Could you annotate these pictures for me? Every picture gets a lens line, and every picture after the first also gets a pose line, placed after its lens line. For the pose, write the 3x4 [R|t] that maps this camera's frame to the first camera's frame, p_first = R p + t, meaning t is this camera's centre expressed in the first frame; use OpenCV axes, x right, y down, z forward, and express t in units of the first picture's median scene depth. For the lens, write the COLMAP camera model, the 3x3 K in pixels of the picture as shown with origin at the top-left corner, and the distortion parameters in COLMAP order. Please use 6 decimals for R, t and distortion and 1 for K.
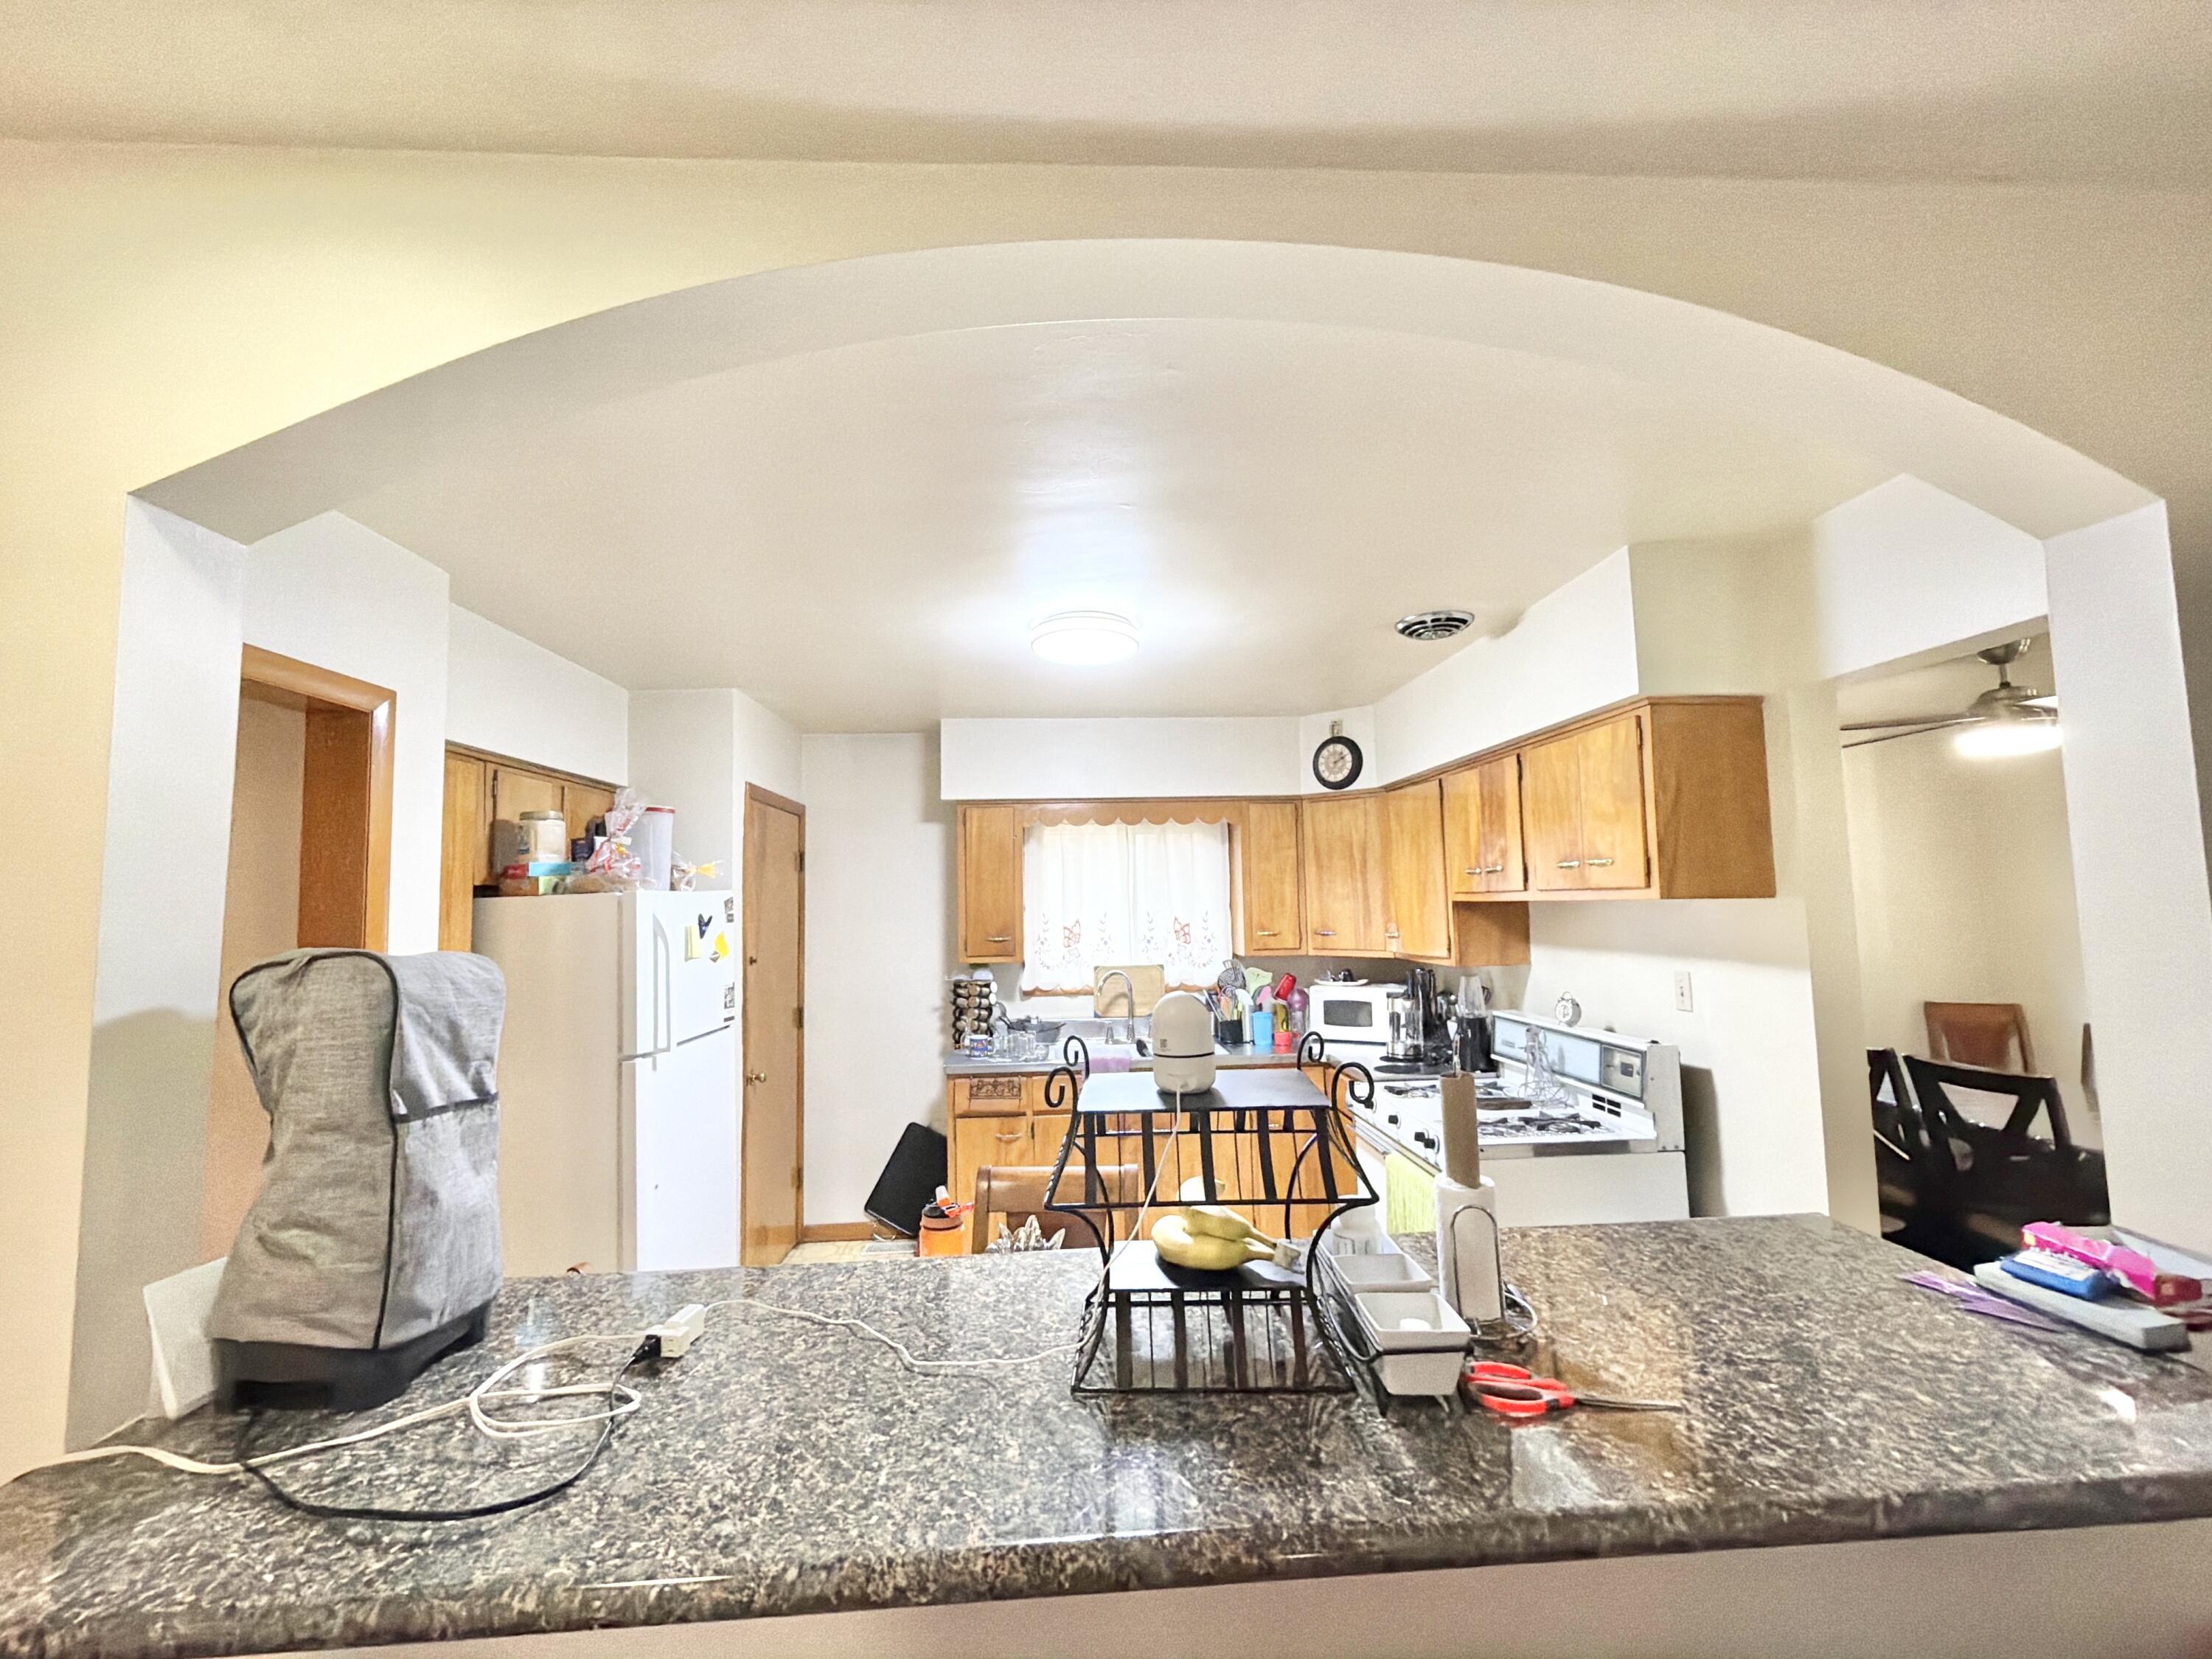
lens RADIAL K [[919.1, 0, 1115.7], [0, 919.1, 824.4], [0, 0, 1]] dist [0.013639, -0.000142]
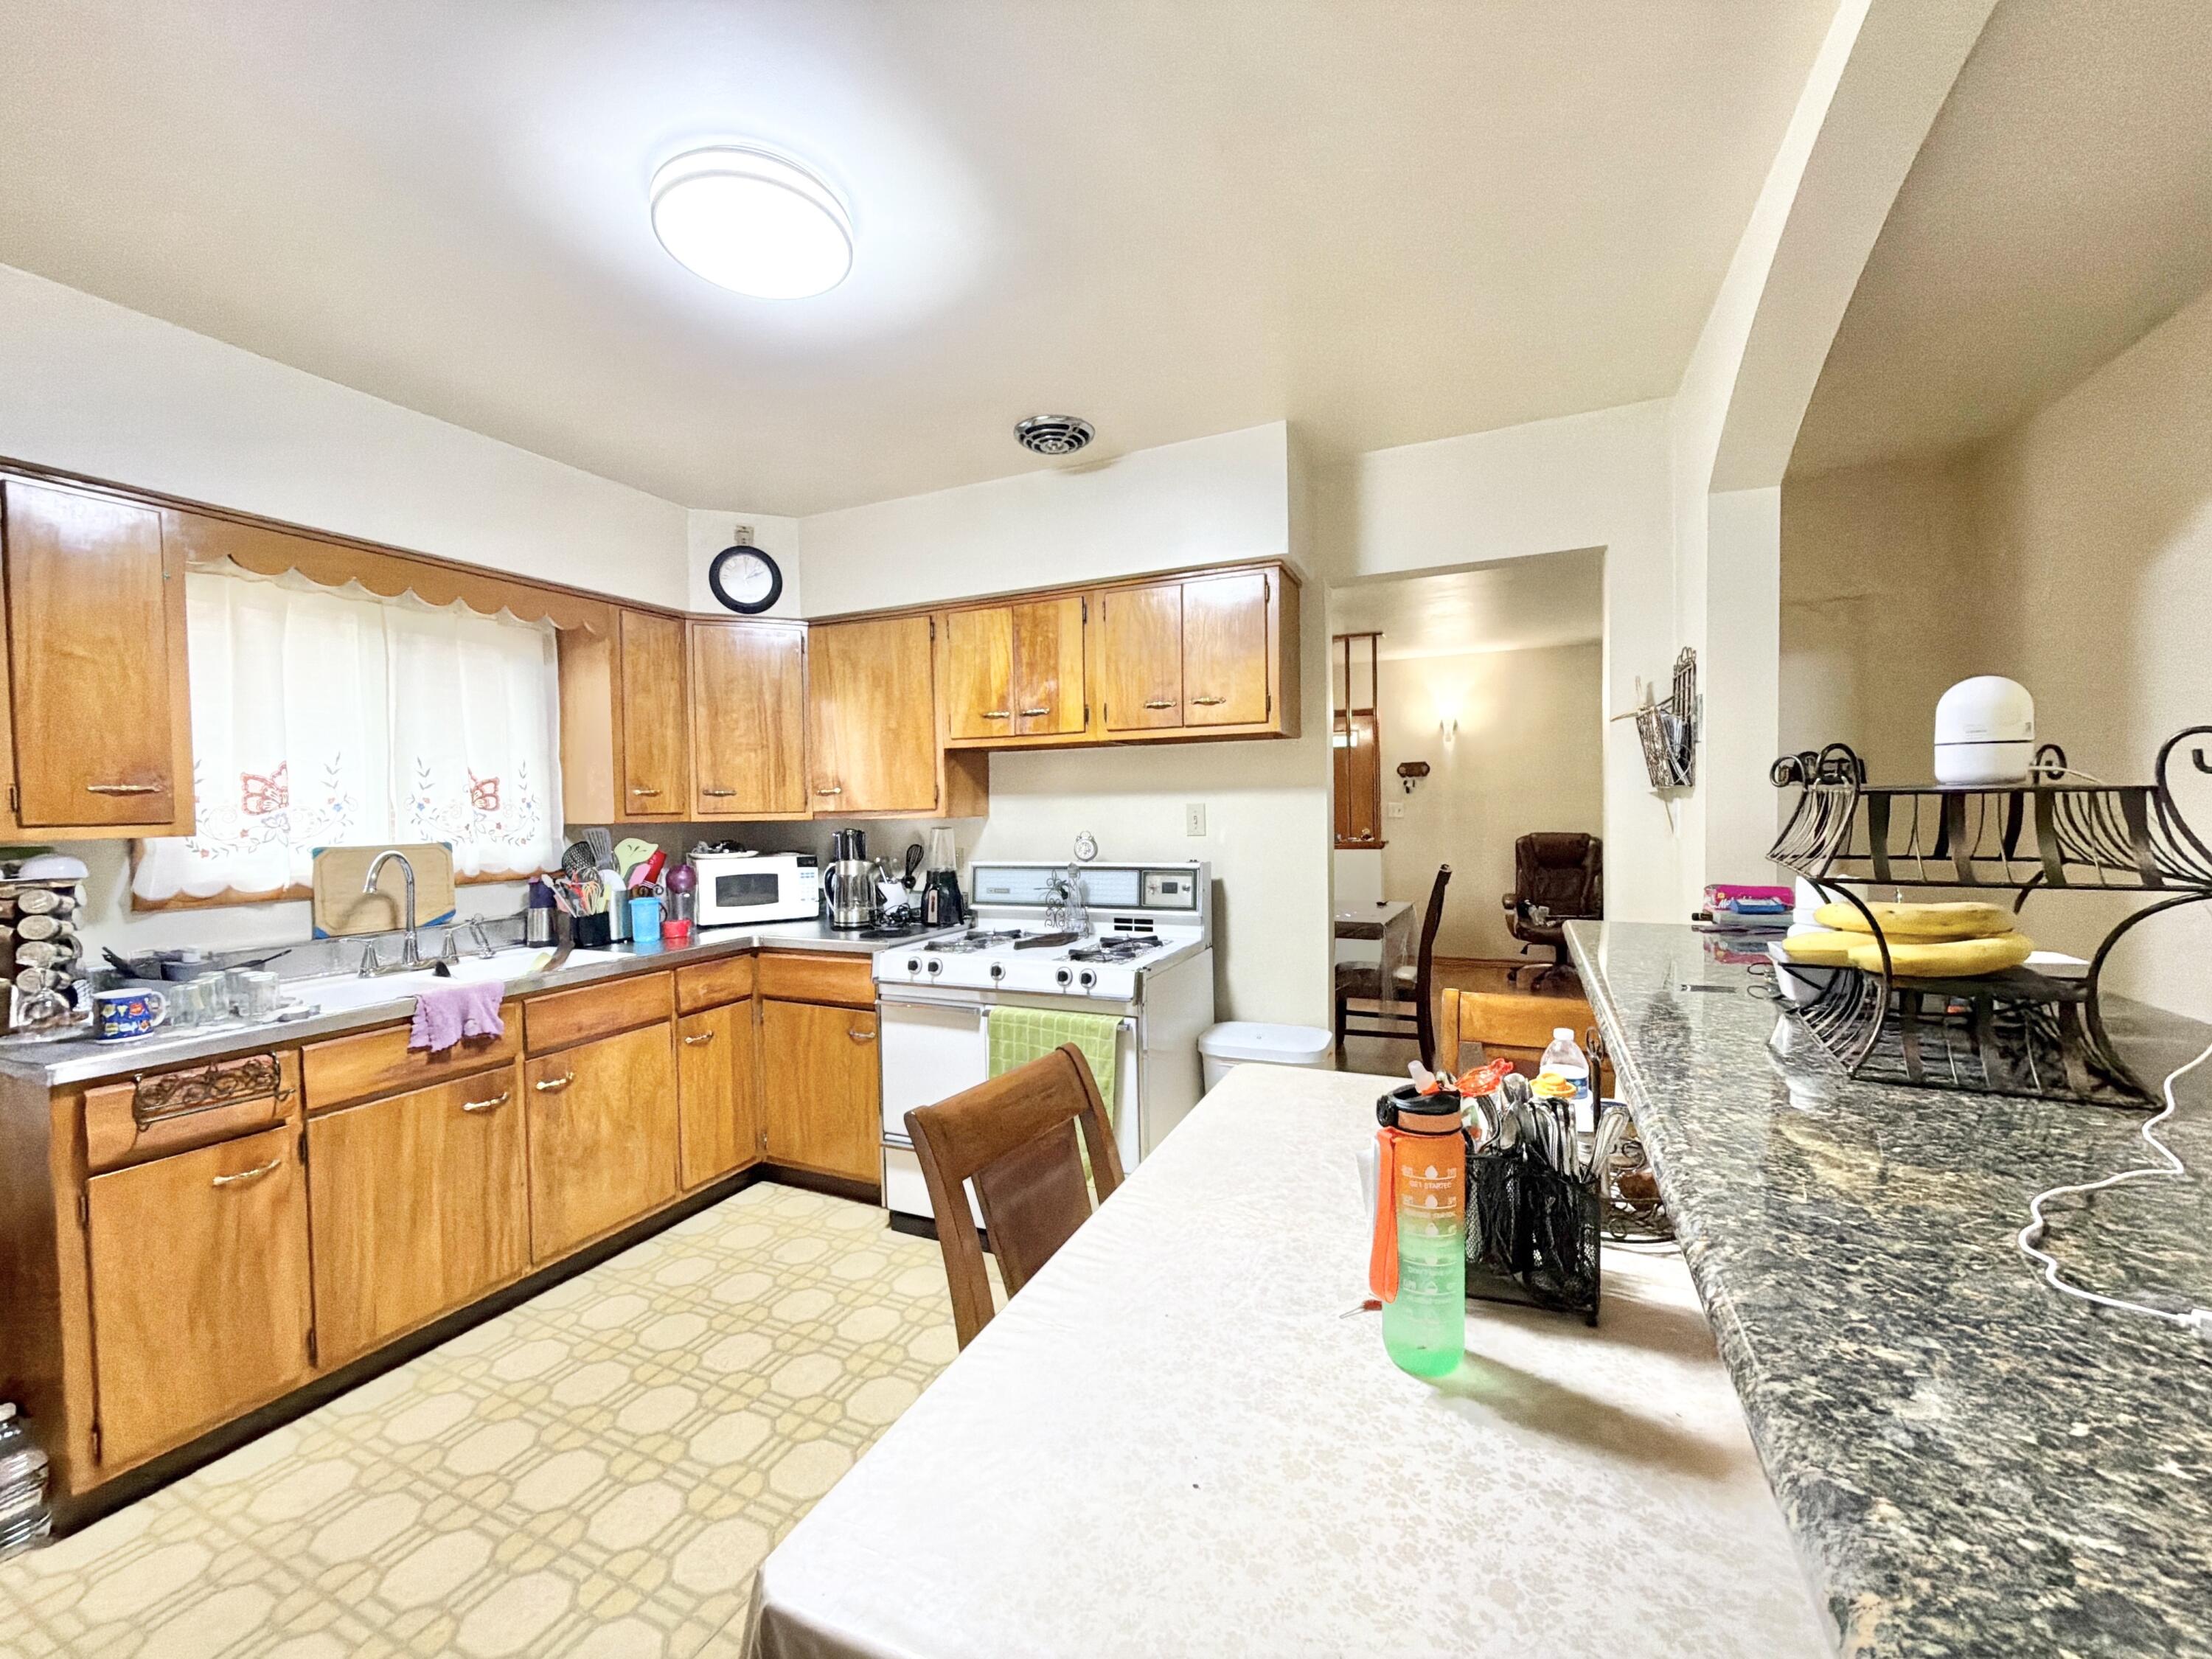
lens RADIAL K [[878.8, 0, 1110.2], [0, 878.8, 829.2], [0, 0, 1]] dist [-0.000995, -0.000585]
pose [[0.473798, -0.013933, 0.880524, -0.311040], [-0.068182, 0.996293, 0.052453, 0.096093], [-0.877990, -0.084888, 0.471091, 0.381647]]
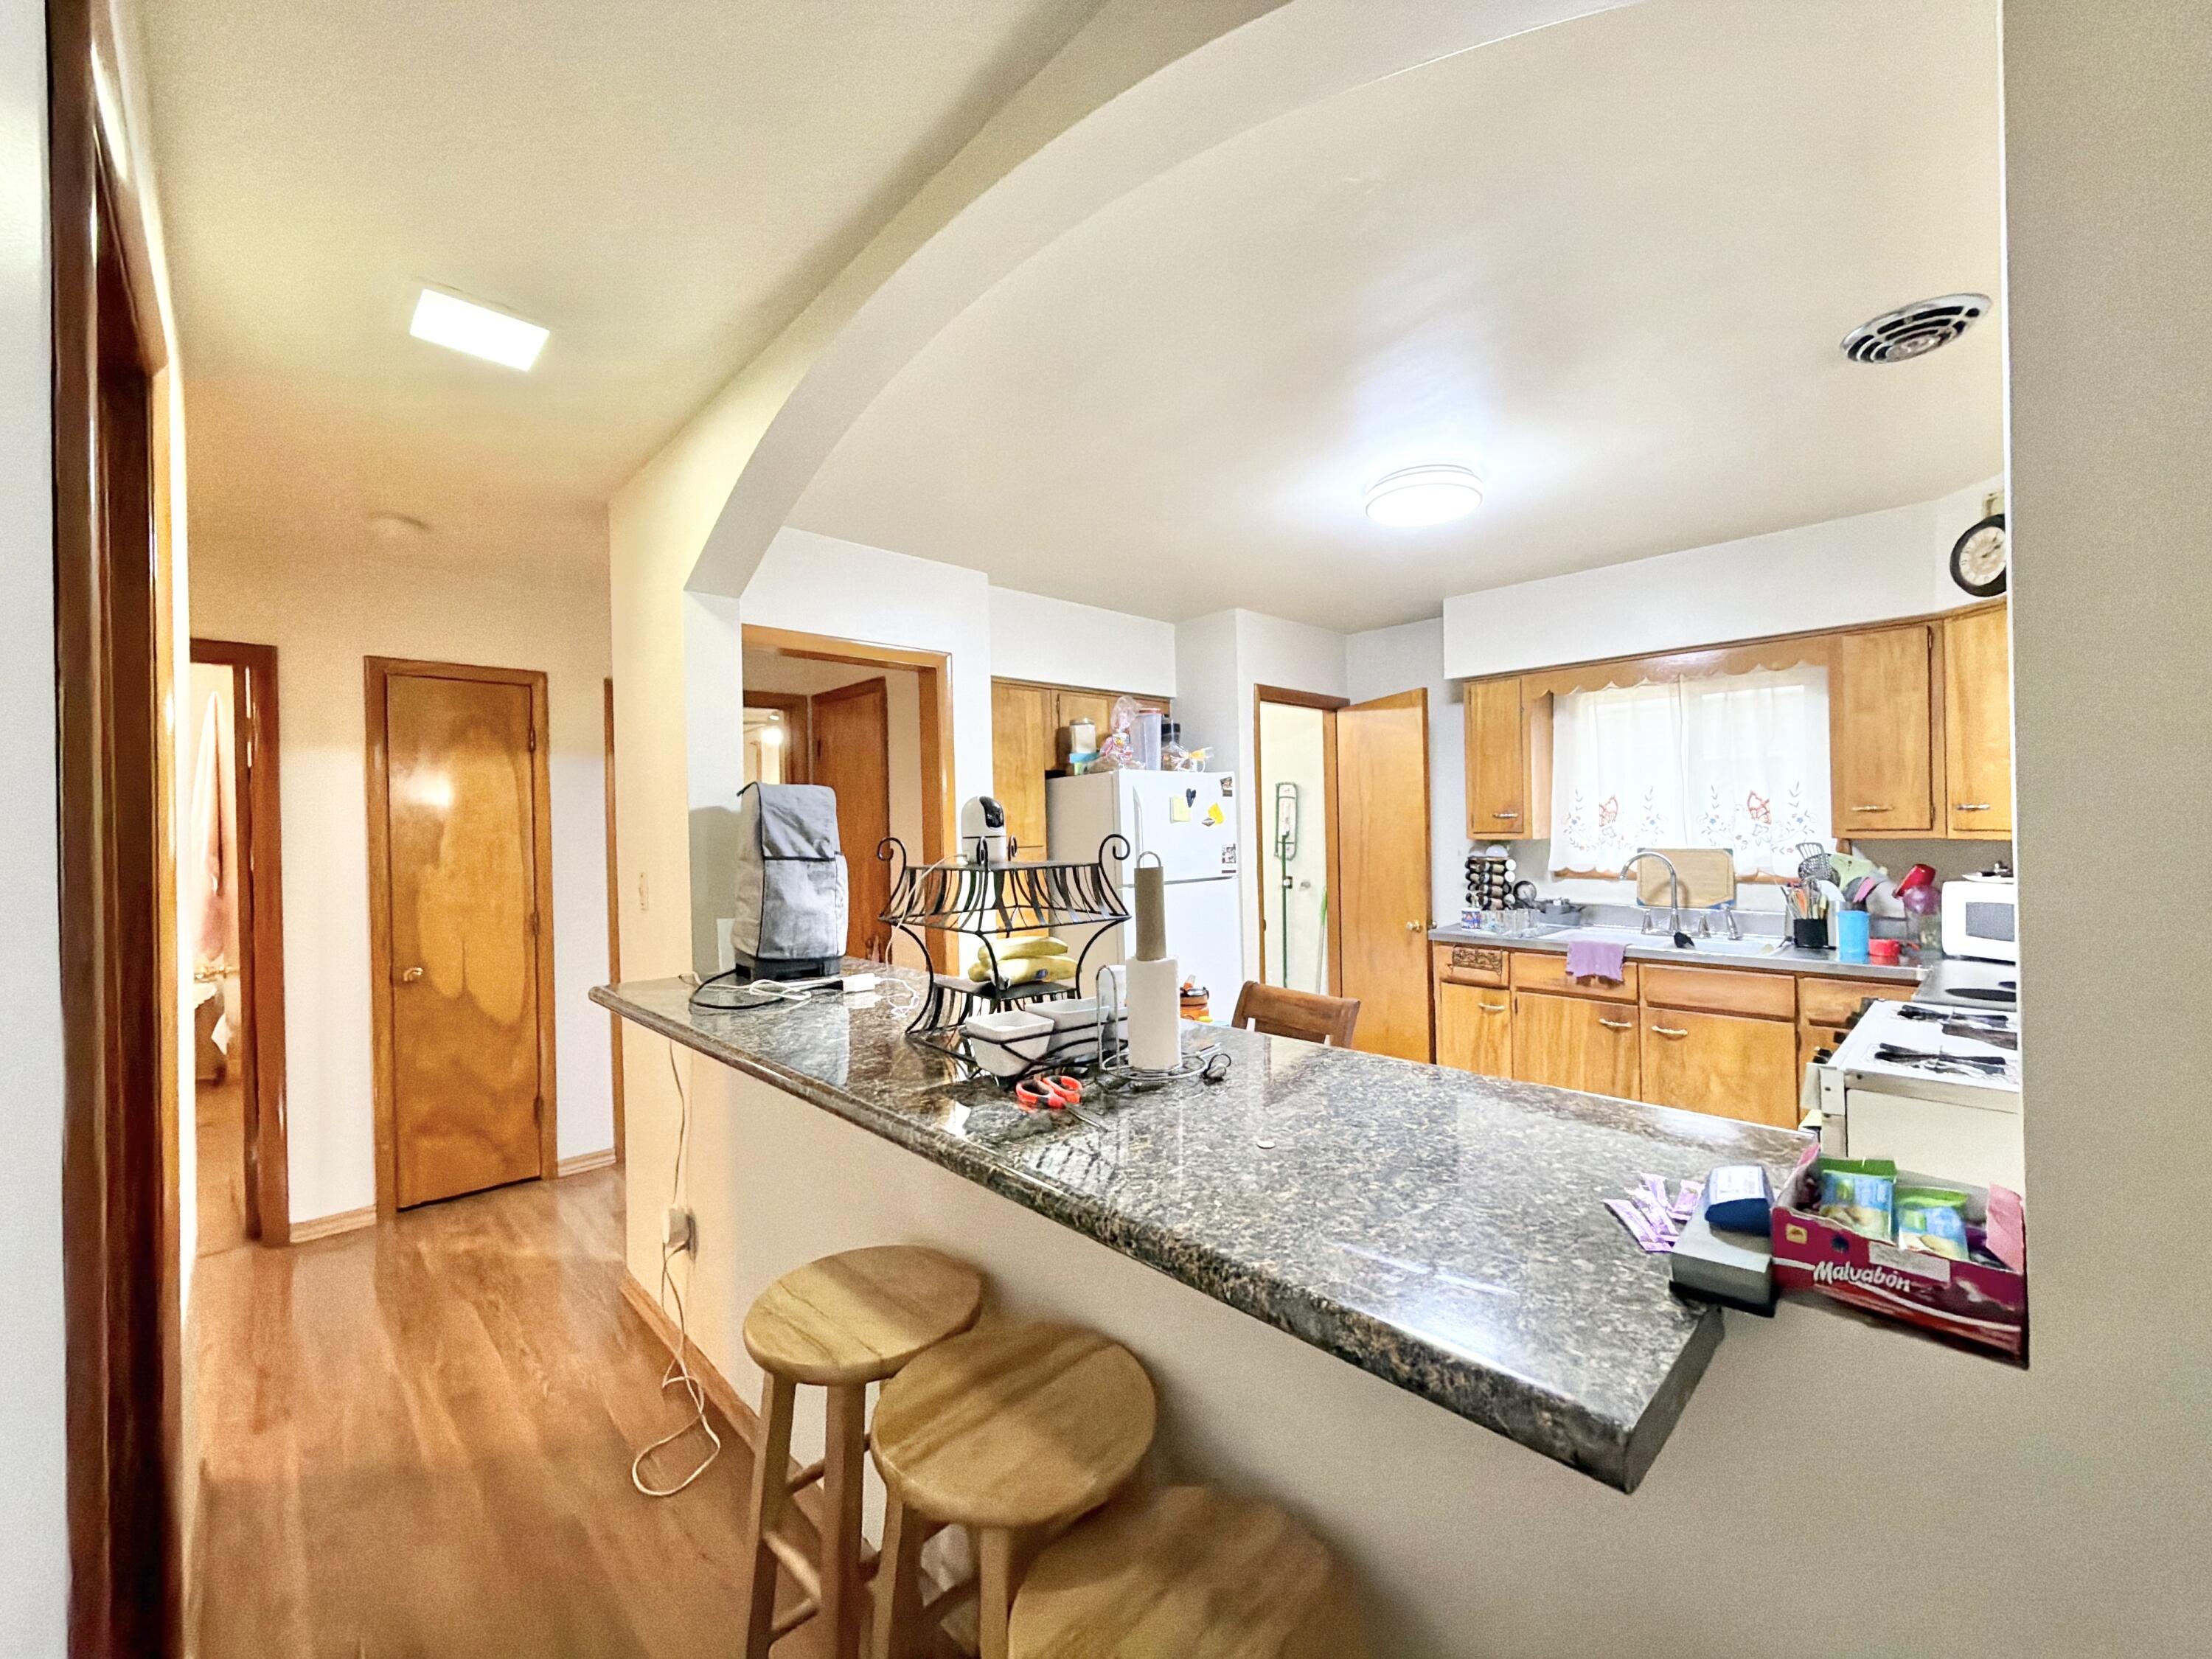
lens RADIAL K [[878.8, 0, 1111.3], [0, 878.8, 831.9], [0, 0, 1]] dist [-0.000995, -0.000585]
pose [[0.650096, 0.013145, -0.759738, 0.343445], [0.071862, 0.994305, 0.078695, 0.041509], [0.756446, -0.105756, 0.645449, 0.080880]]
